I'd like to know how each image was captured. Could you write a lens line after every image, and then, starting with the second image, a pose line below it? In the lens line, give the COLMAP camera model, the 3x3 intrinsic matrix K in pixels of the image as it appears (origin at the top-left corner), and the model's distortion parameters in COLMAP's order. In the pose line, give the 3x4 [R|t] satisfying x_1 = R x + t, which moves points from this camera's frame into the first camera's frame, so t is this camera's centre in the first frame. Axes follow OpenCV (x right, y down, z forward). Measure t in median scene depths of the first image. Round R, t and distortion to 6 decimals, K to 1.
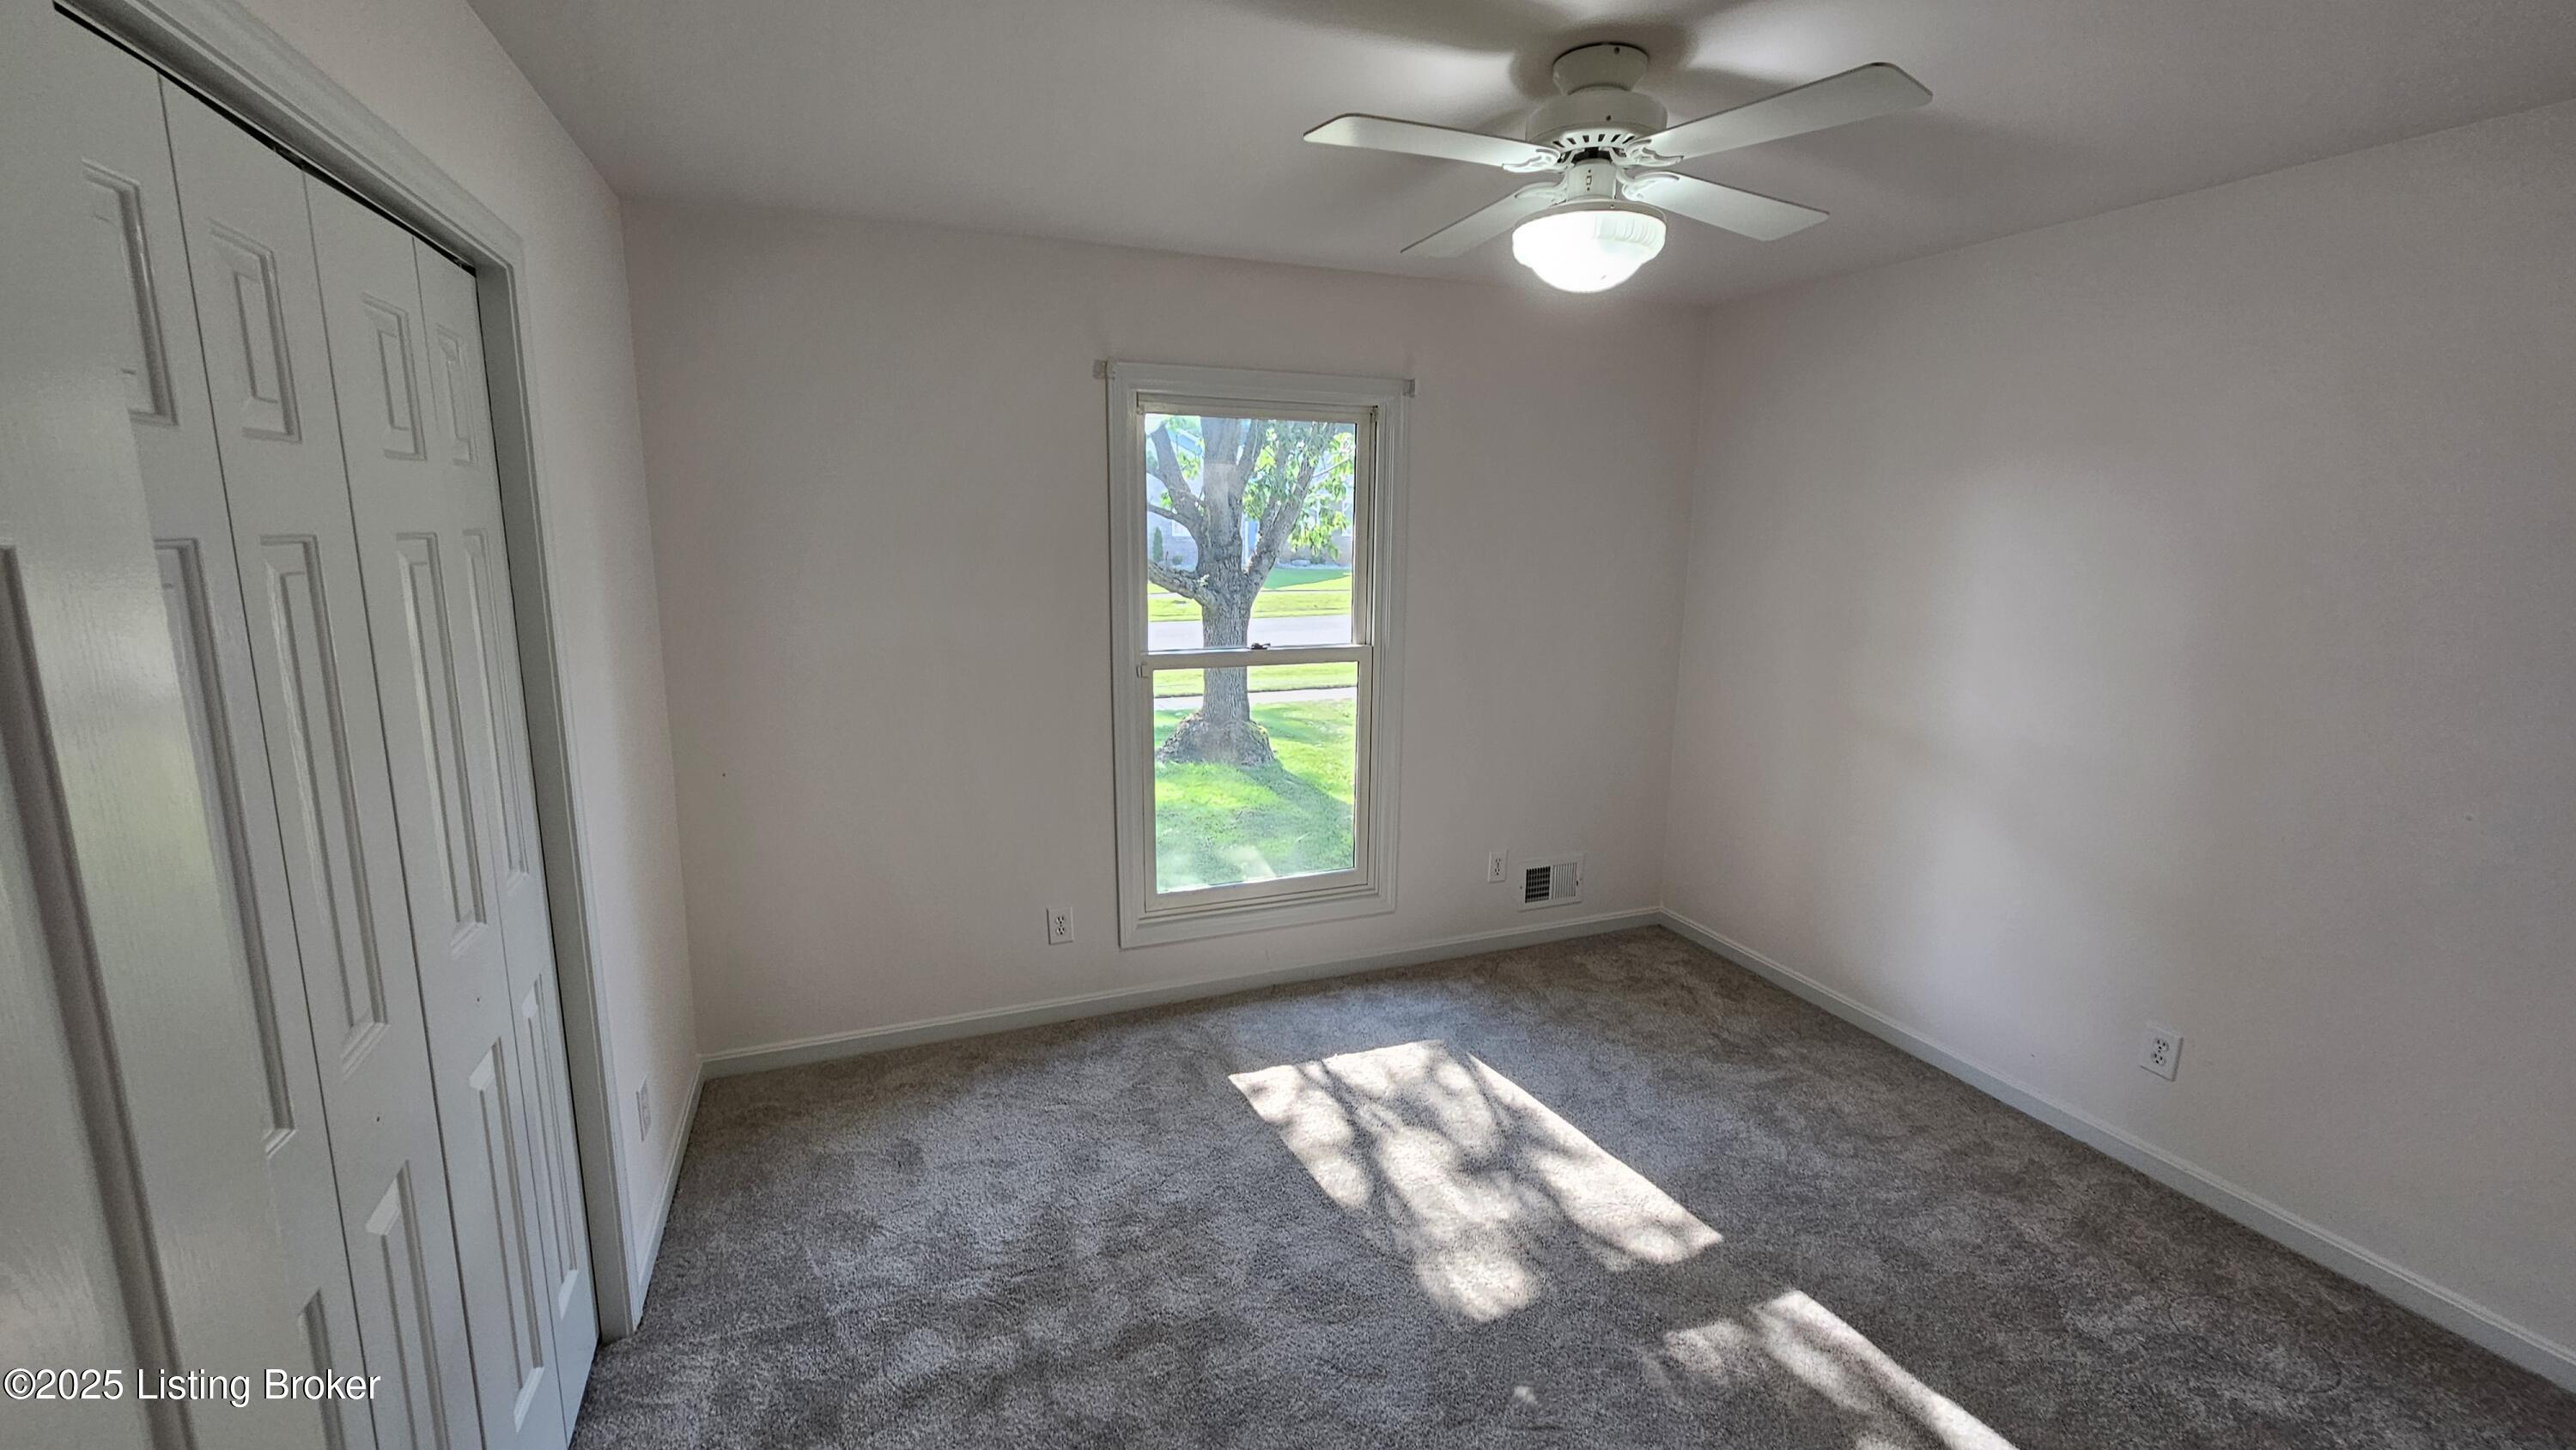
lens RADIAL K [[1057.5, 0, 1293.0], [0, 1057.5, 708.6], [0, 0, 1]] dist [0.001985, 0.000315]
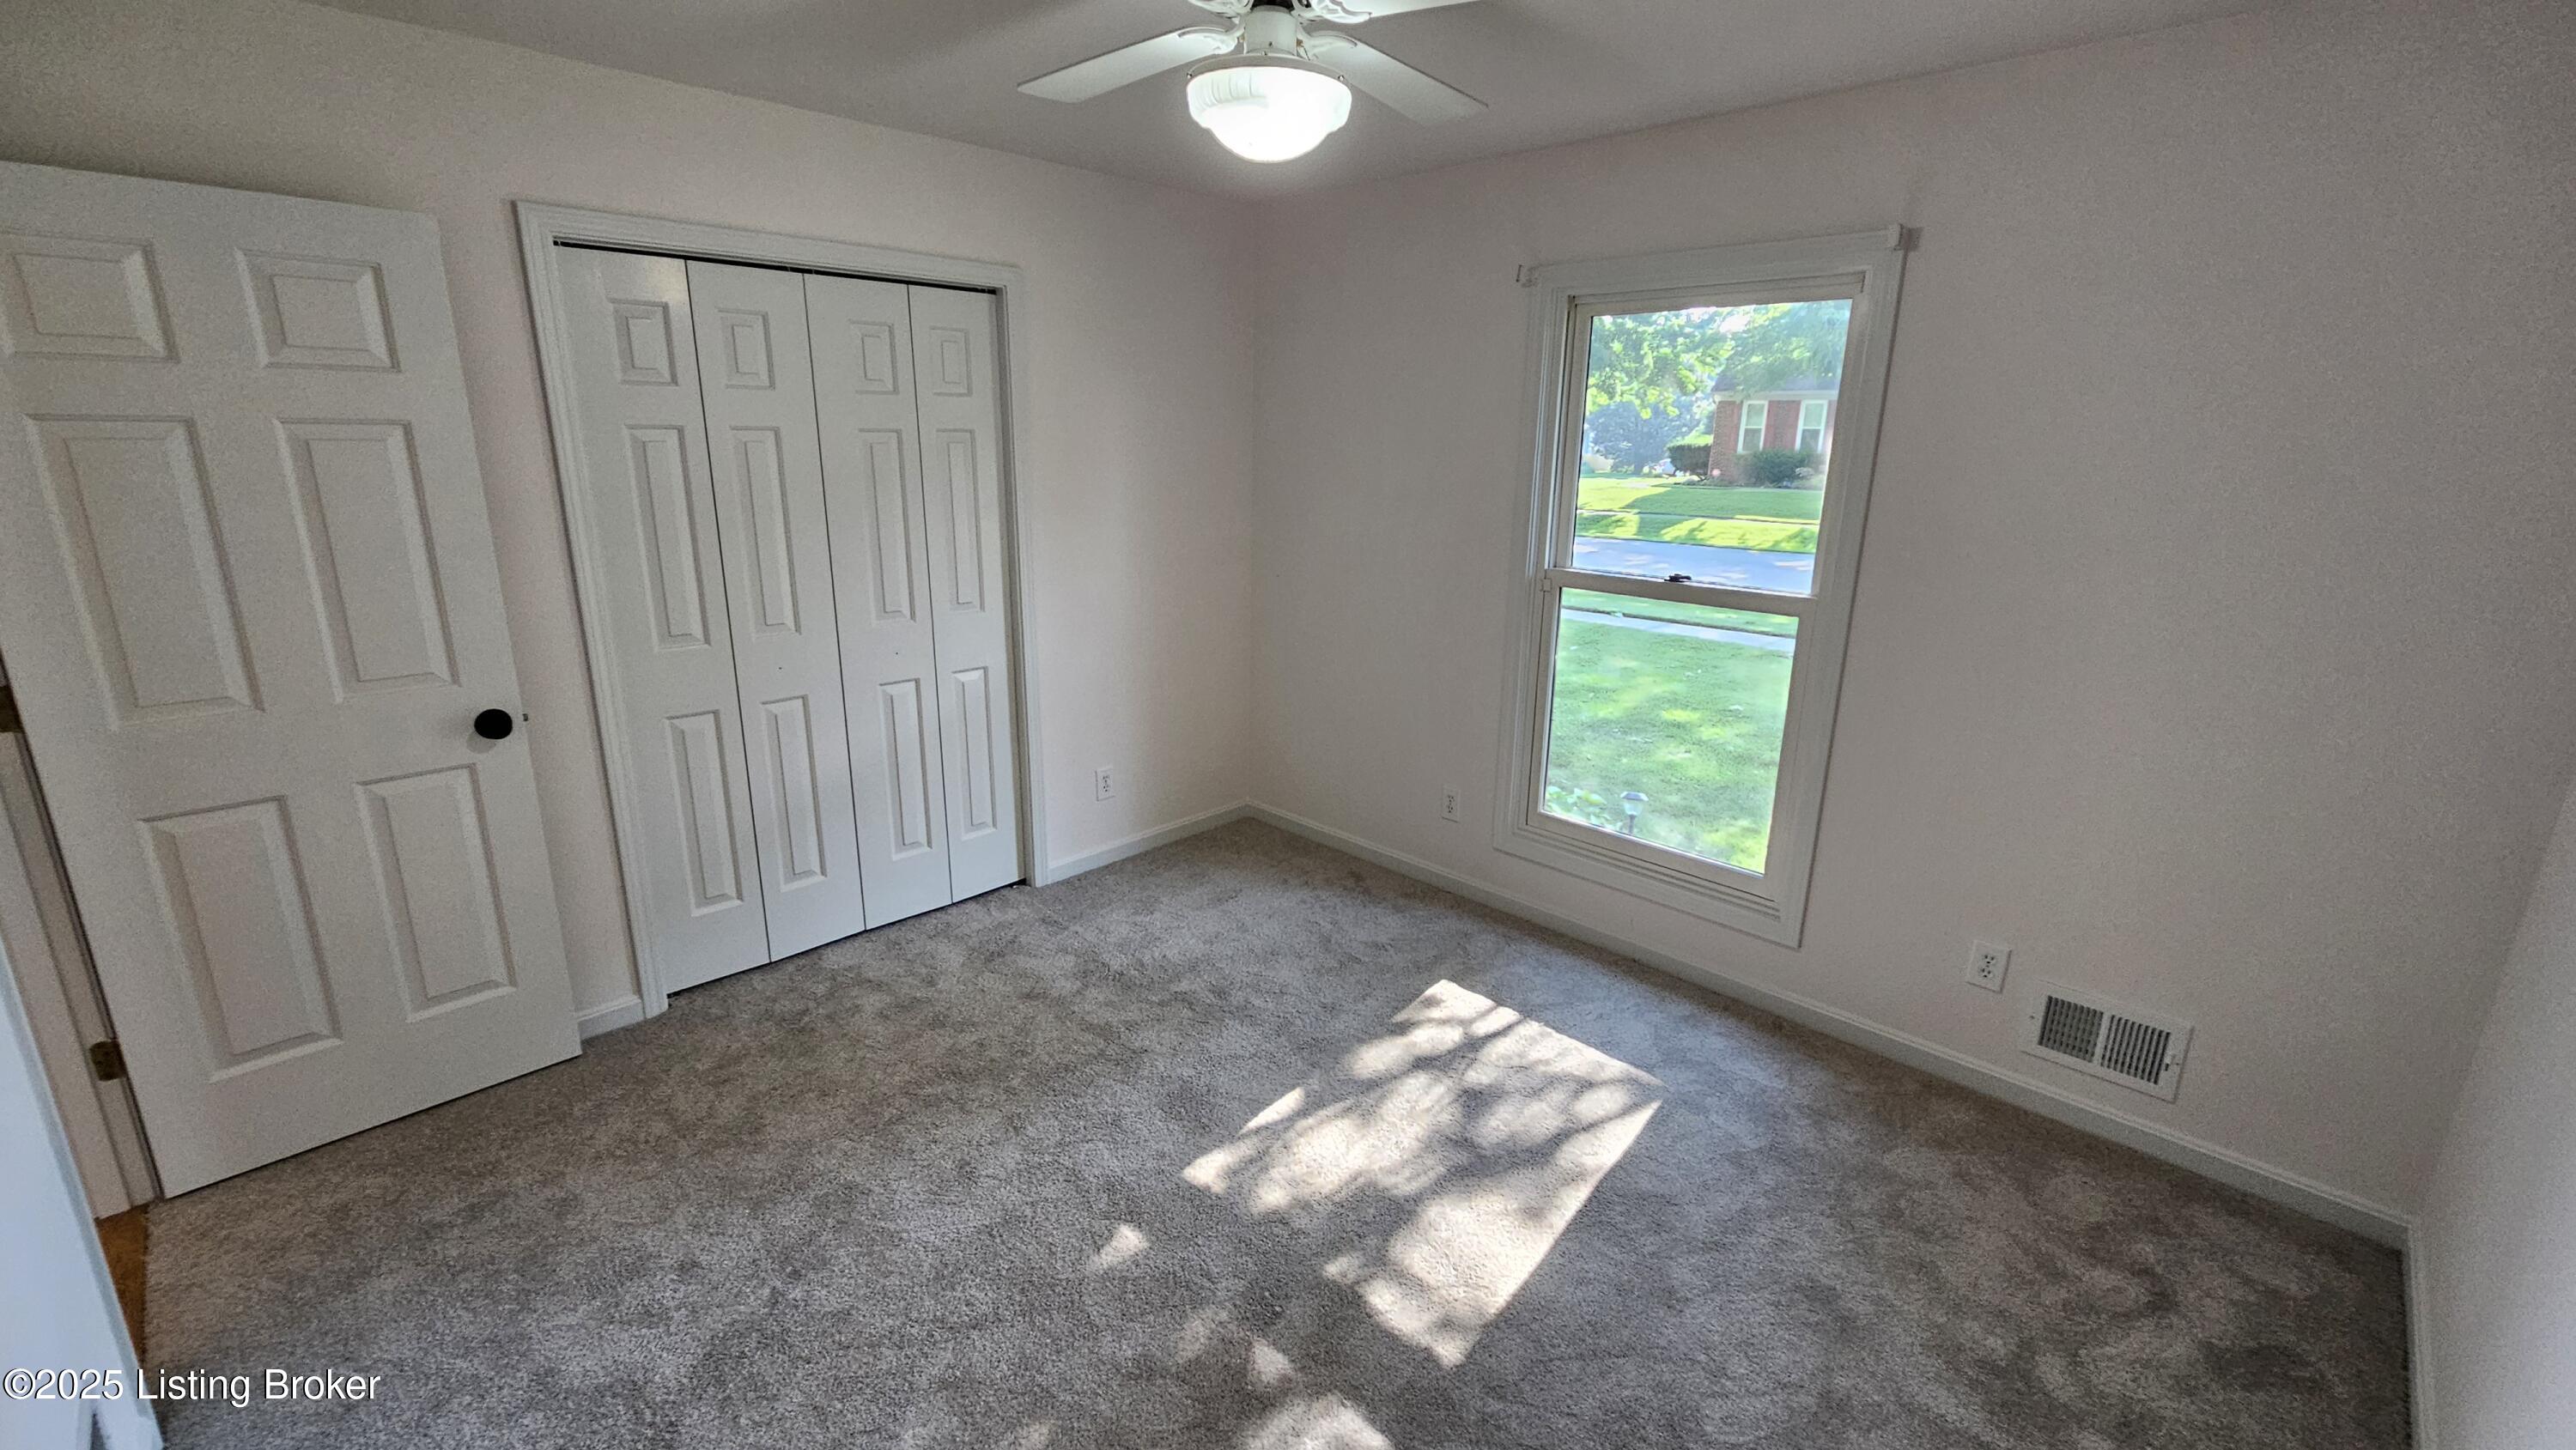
lens RADIAL K [[1057.5, 0, 1293.0], [0, 1057.5, 708.6], [0, 0, 1]] dist [0.001985, 0.000315]
pose [[0.408844, 0.235776, -0.881621, 0.704116], [-0.169454, 0.968863, 0.180524, -0.065286], [0.896734, 0.075588, 0.436067, 0.392322]]
